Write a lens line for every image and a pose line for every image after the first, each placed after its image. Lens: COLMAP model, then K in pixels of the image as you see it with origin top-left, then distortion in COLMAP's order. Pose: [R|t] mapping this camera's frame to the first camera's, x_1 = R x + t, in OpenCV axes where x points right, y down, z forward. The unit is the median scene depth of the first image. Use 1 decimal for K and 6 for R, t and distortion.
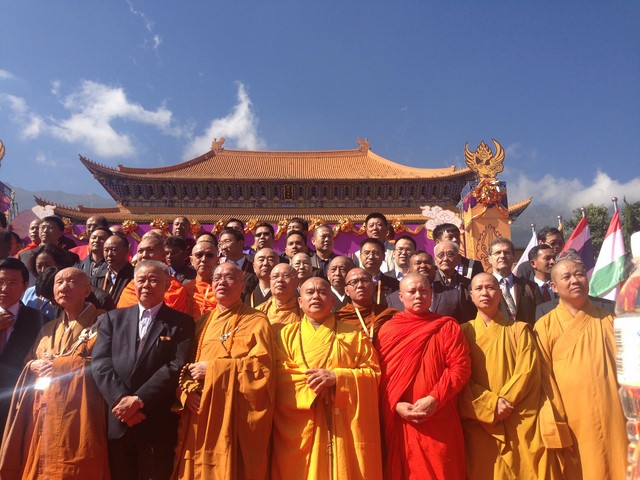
lens RADIAL K [[590.9, 0, 318.9], [0, 590.9, 251.3], [0, 0, 1]] dist [0.062750, 0.000000]
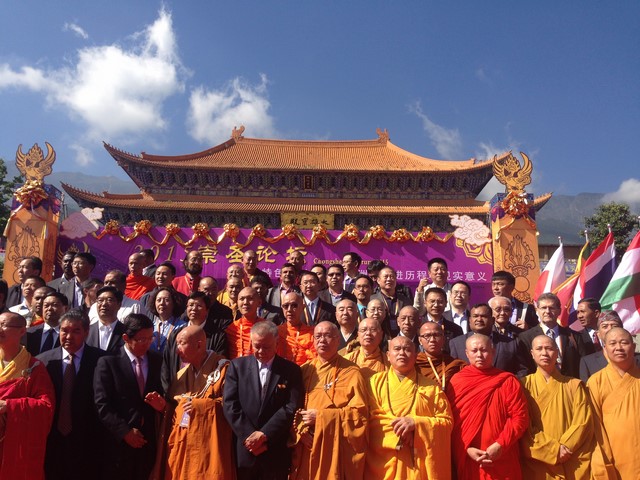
lens RADIAL K [[590.9, 0, 321.2], [0, 590.9, 235.0], [0, 0, 1]] dist [0.062750, 0.000000]
pose [[0.999563, 0.020703, -0.021090, -0.031668], [-0.020783, 0.999778, -0.003580, -0.033710], [0.021011, 0.004017, 0.999771, -0.045506]]
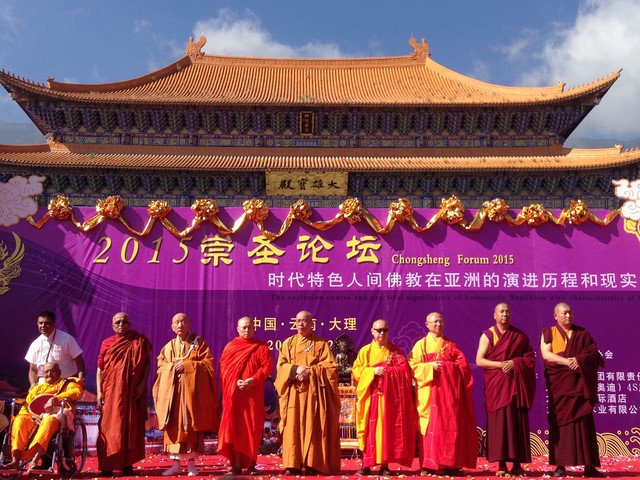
lens RADIAL K [[894.6, 0, 319.0], [0, 894.6, 232.6], [0, 0, 1]] dist [0.054094, 0.000000]
pose [[0.999909, 0.008048, -0.010855, -0.134525], [-0.007706, 0.999481, 0.031263, -0.049276], [0.011101, -0.031177, 0.999452, 0.036036]]
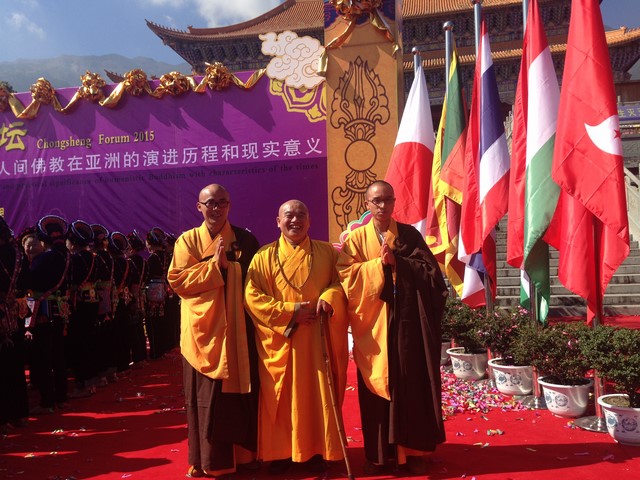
lens RADIAL K [[590.9, 0, 324.0], [0, 590.9, 241.8], [0, 0, 1]] dist [0.062750, 0.000000]
pose [[0.973522, -0.030003, -0.226615, 0.363660], [0.079571, 0.973828, 0.212900, -0.001220], [0.214297, -0.225295, 0.950431, 0.451012]]
